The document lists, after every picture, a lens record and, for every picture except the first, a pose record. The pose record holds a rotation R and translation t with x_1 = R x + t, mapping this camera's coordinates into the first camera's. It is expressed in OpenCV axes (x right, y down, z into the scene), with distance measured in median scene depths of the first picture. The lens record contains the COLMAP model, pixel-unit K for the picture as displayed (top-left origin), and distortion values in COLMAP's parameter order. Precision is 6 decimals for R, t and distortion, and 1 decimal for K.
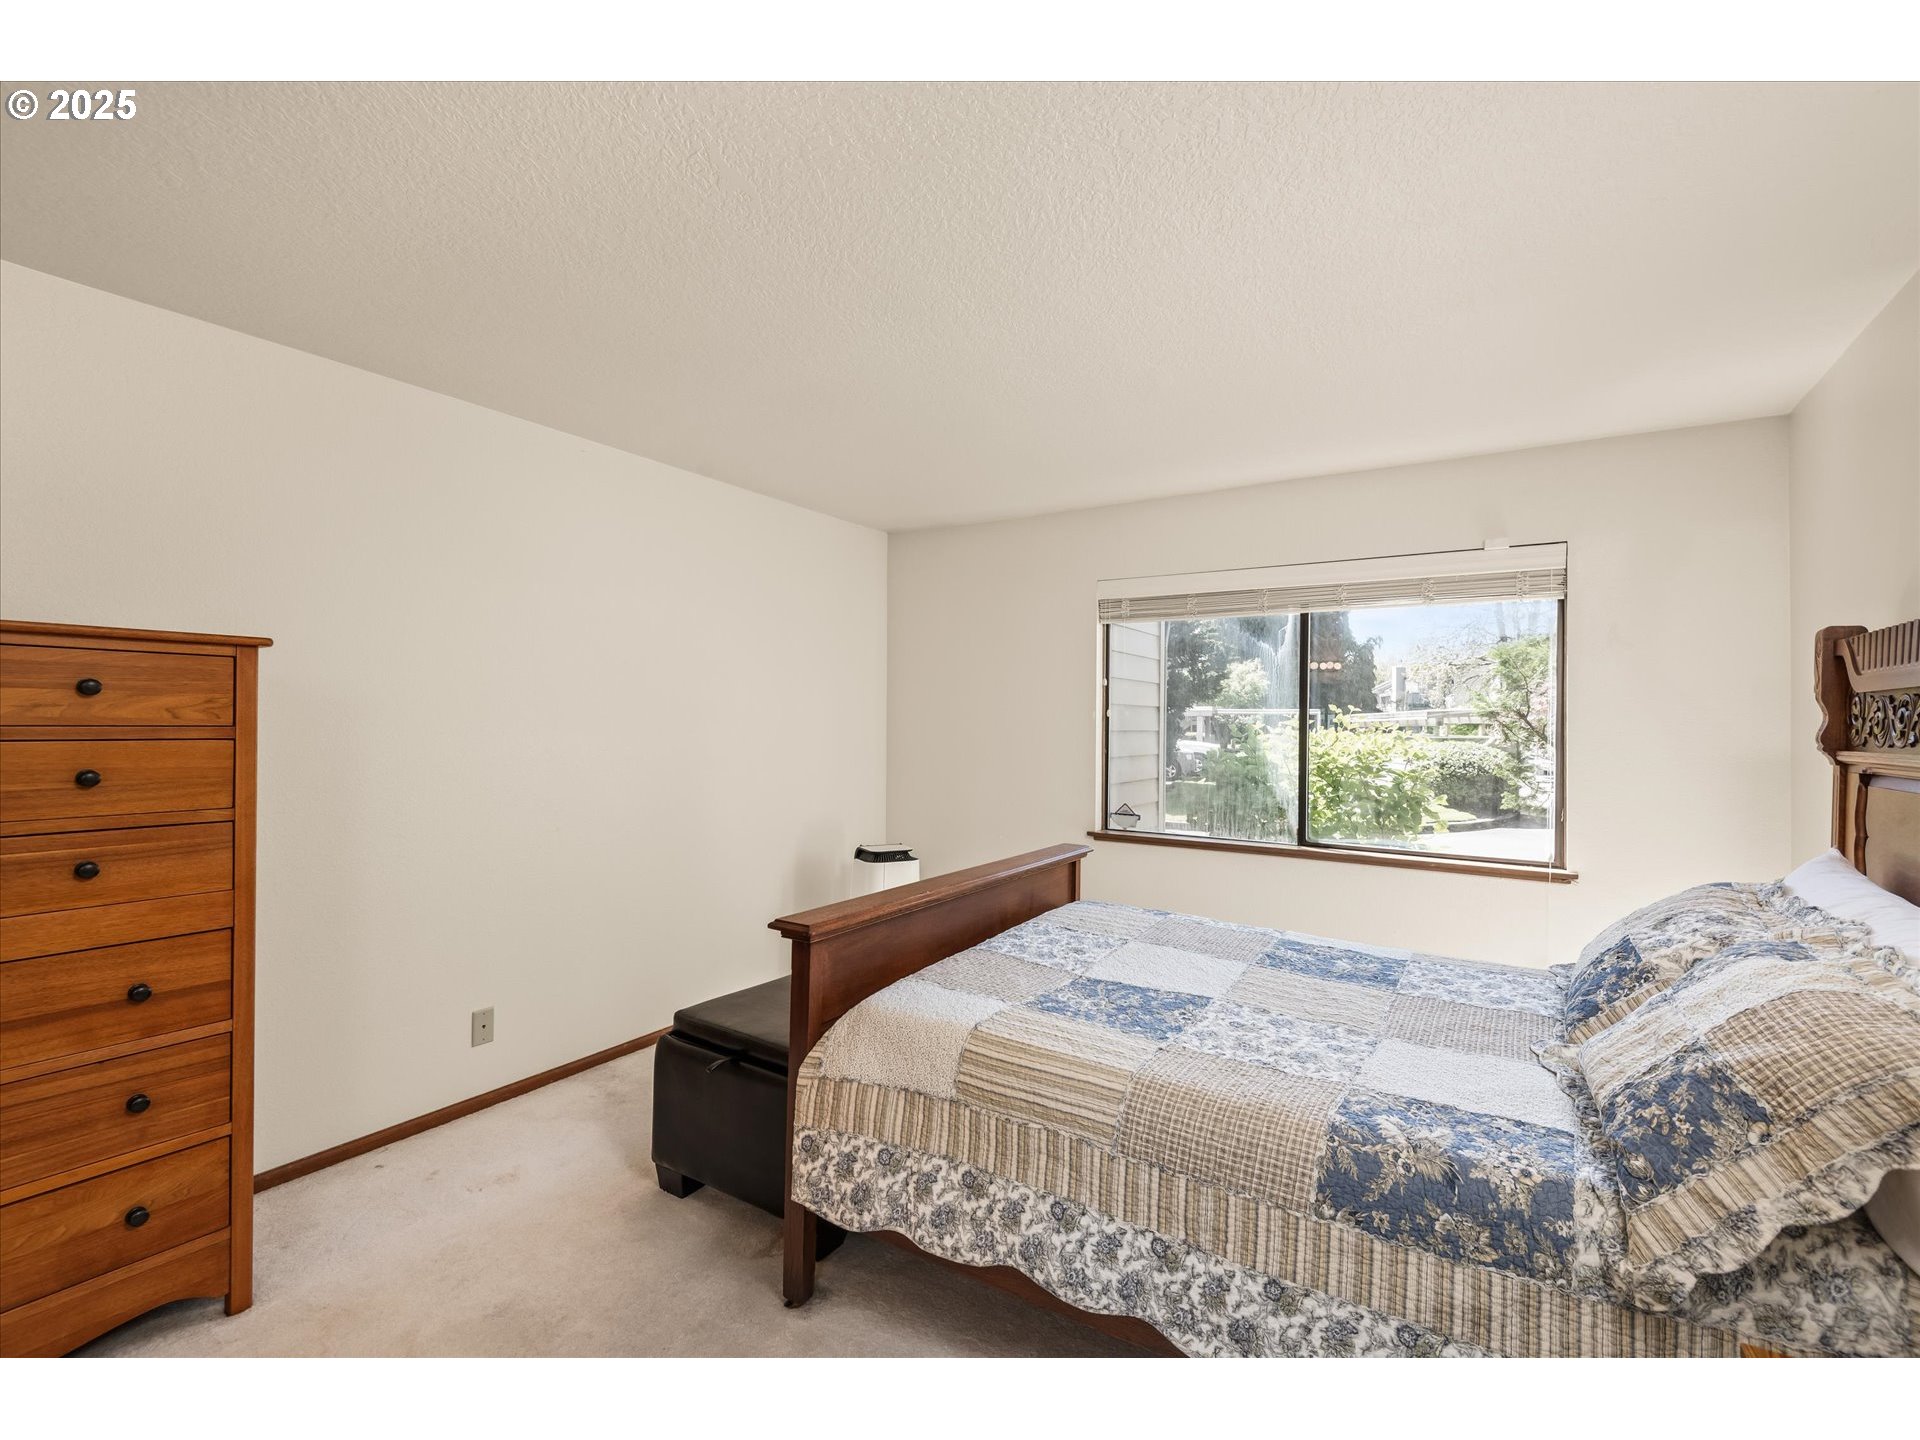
lens RADIAL K [[871.0, 0, 966.4], [0, 871.0, 728.7], [0, 0, 1]] dist [0.035347, -0.027771]
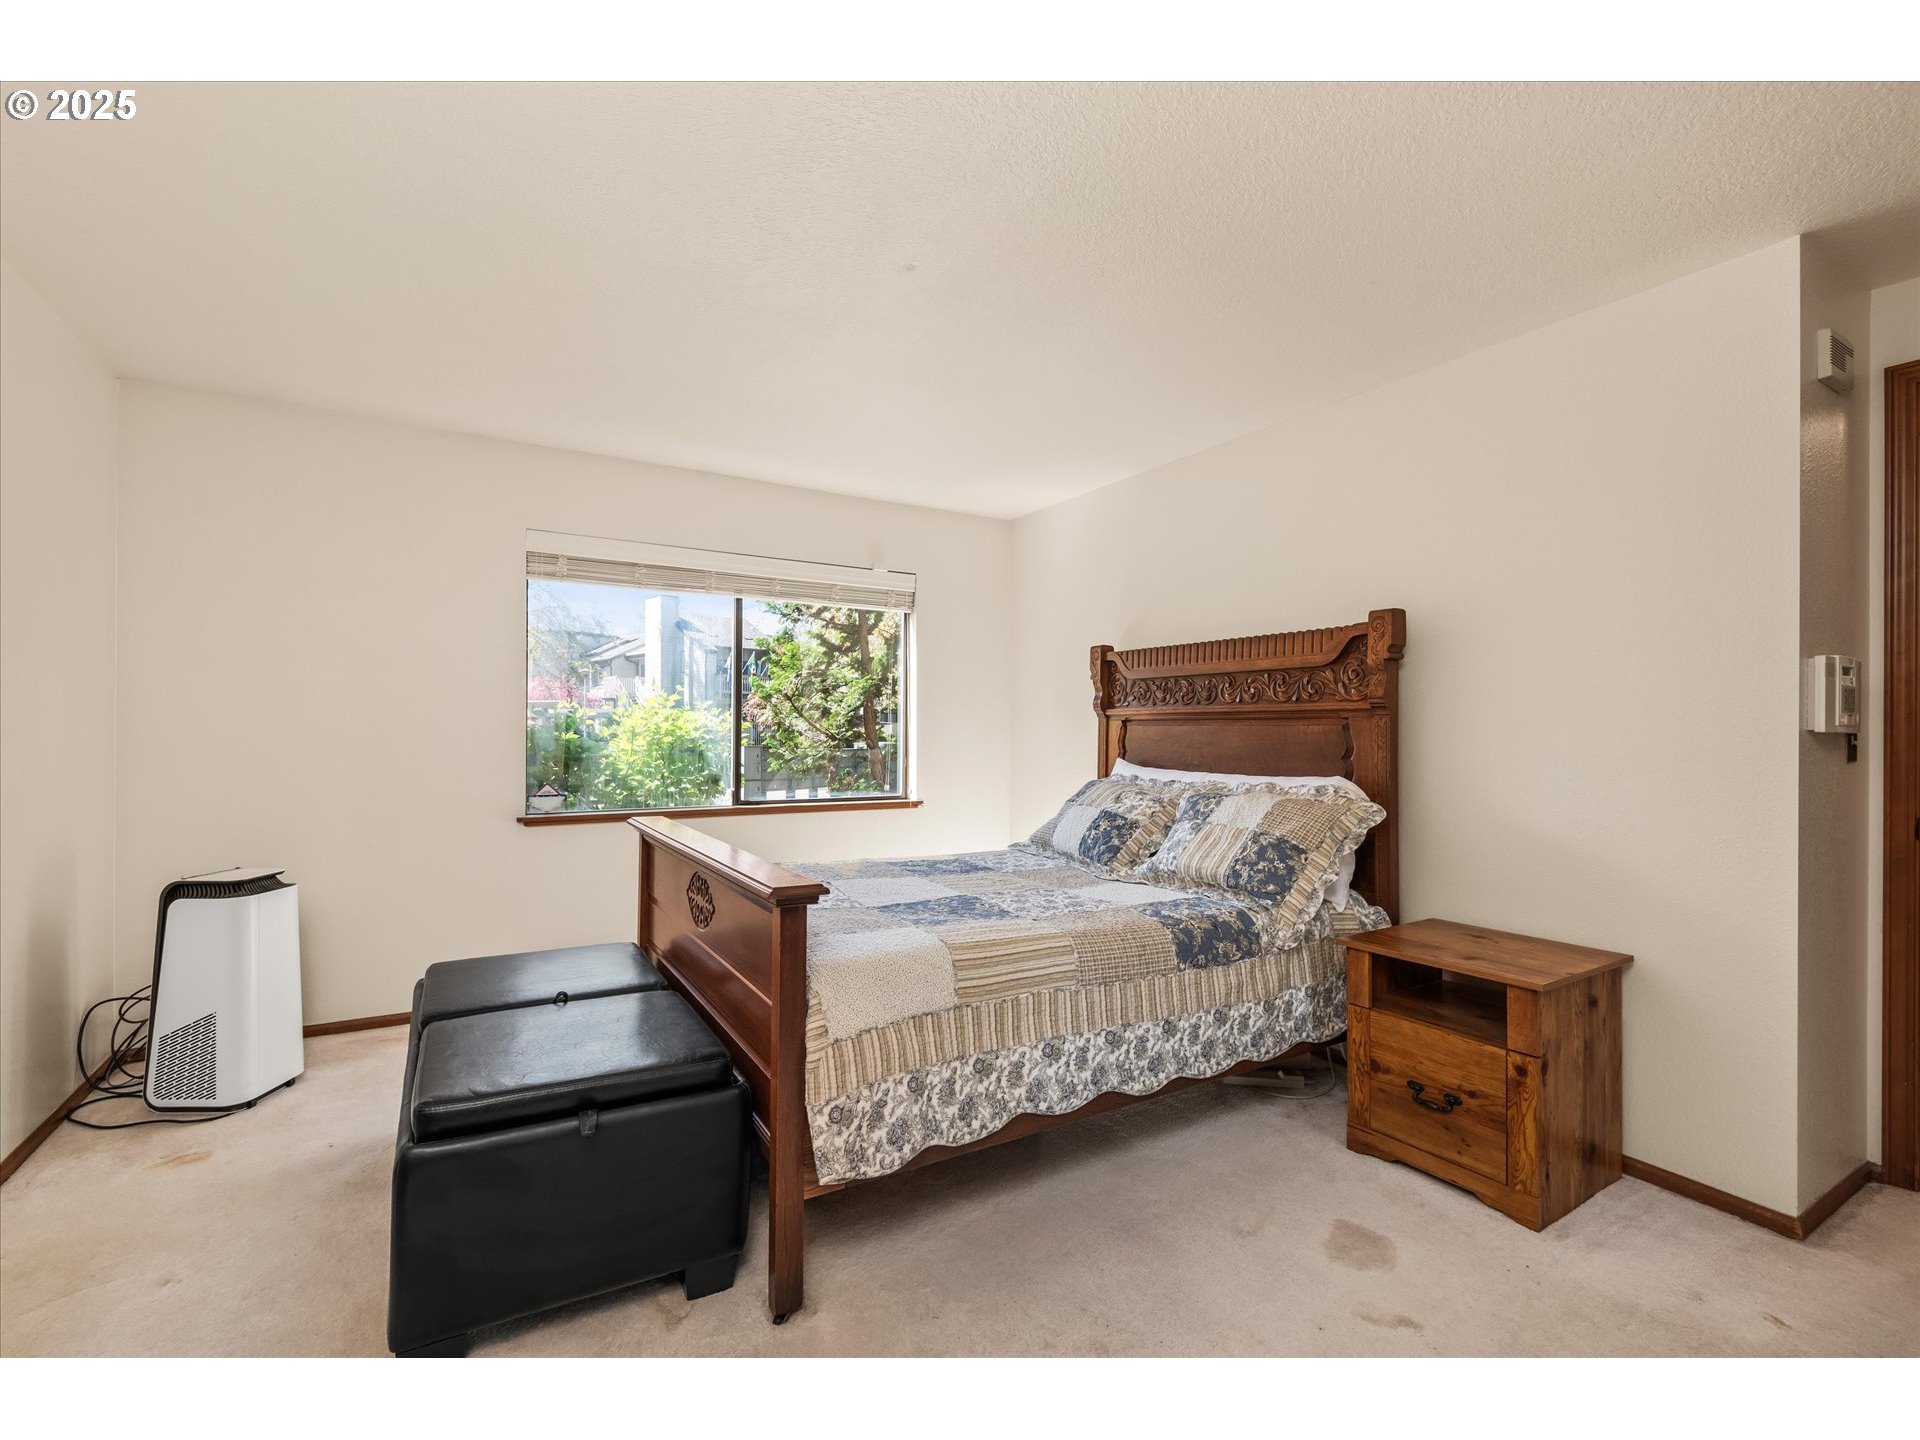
lens RADIAL K [[871.0, 0, 966.4], [0, 871.0, 728.7], [0, 0, 1]] dist [0.035347, -0.027771]
pose [[0.449130, -0.009570, 0.893415, -1.058928], [0.006149, 0.999952, 0.007621, 0.062957], [-0.893445, 0.002071, 0.449168, 0.510207]]
